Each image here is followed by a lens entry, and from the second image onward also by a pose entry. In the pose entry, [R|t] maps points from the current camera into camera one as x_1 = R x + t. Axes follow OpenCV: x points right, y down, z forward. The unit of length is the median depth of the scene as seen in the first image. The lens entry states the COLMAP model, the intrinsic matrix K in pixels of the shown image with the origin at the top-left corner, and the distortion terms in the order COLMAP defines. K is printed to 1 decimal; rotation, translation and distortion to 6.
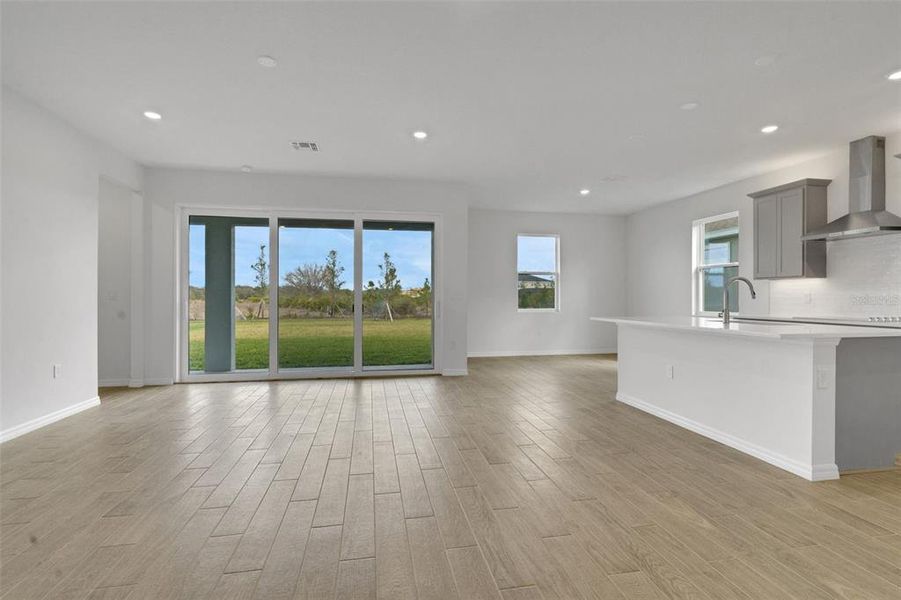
lens RADIAL K [[425.2, 0, 456.8], [0, 425.2, 296.8], [0, 0, 1]] dist [0.000031, -0.000618]
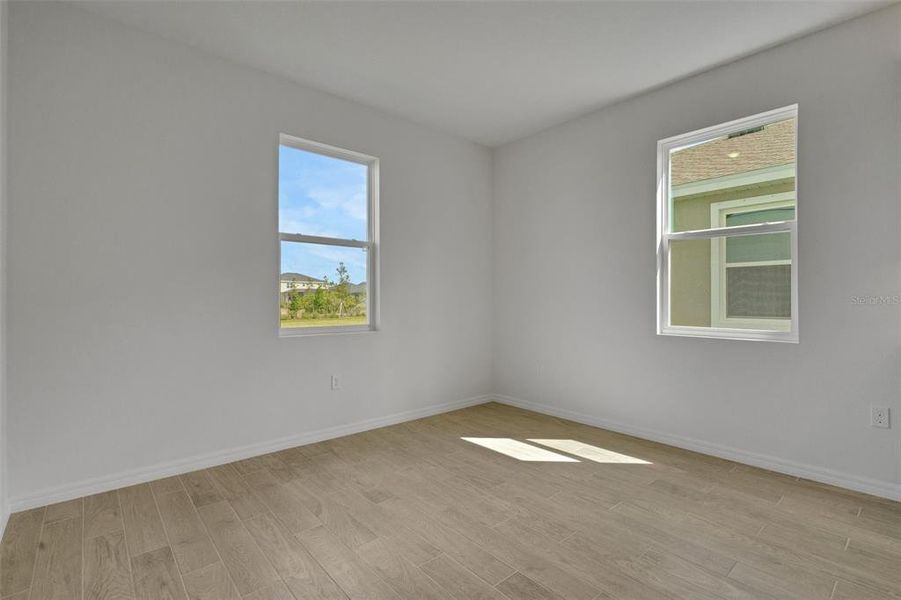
lens RADIAL K [[425.2, 0, 449.0], [0, 425.2, 300.2], [0, 0, 1]] dist [0.000031, -0.000618]
pose [[0.874711, -0.006396, 0.484602, 0.127883], [0.004510, 0.999977, 0.005058, 0.000657], [-0.484624, -0.002238, 0.874720, 0.830614]]
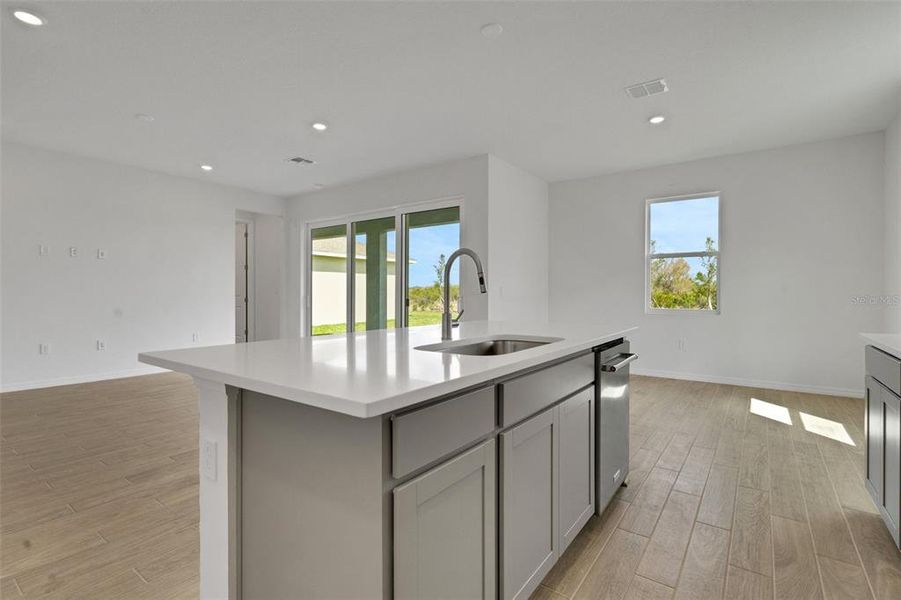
lens RADIAL K [[425.2, 0, 453.4], [0, 425.2, 295.0], [0, 0, 1]] dist [0.000031, -0.000618]
pose [[0.674422, 0.007715, -0.738306, 0.630071], [-0.000291, 0.999948, 0.010184, 0.000828], [0.738346, -0.006653, 0.674390, 0.412723]]
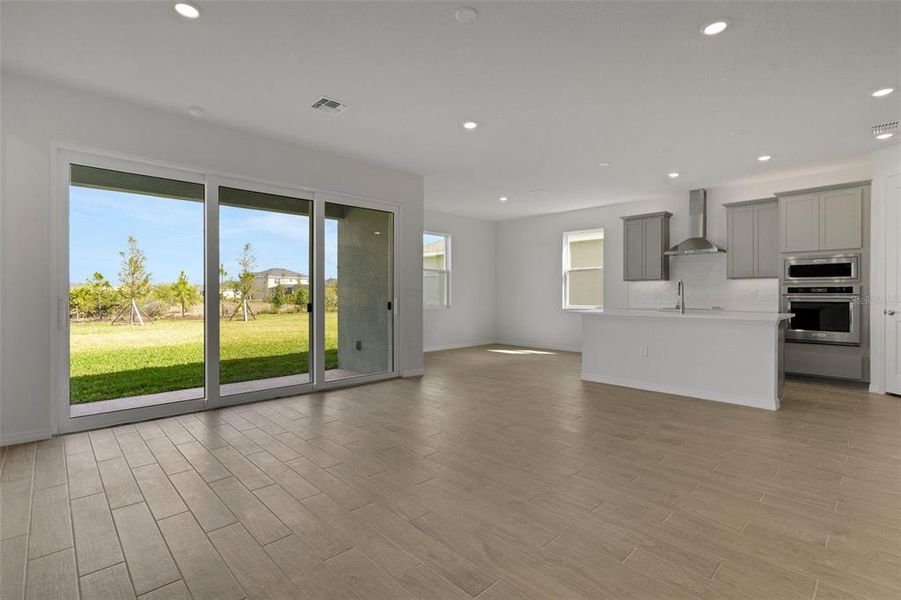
lens RADIAL K [[425.2, 0, 456.0], [0, 425.2, 303.7], [0, 0, 1]] dist [0.000031, -0.000618]
pose [[0.834372, -0.014523, 0.551010, -0.480828], [0.000949, 0.999689, 0.024912, -0.002548], [-0.551201, -0.020263, 0.834127, 0.159485]]
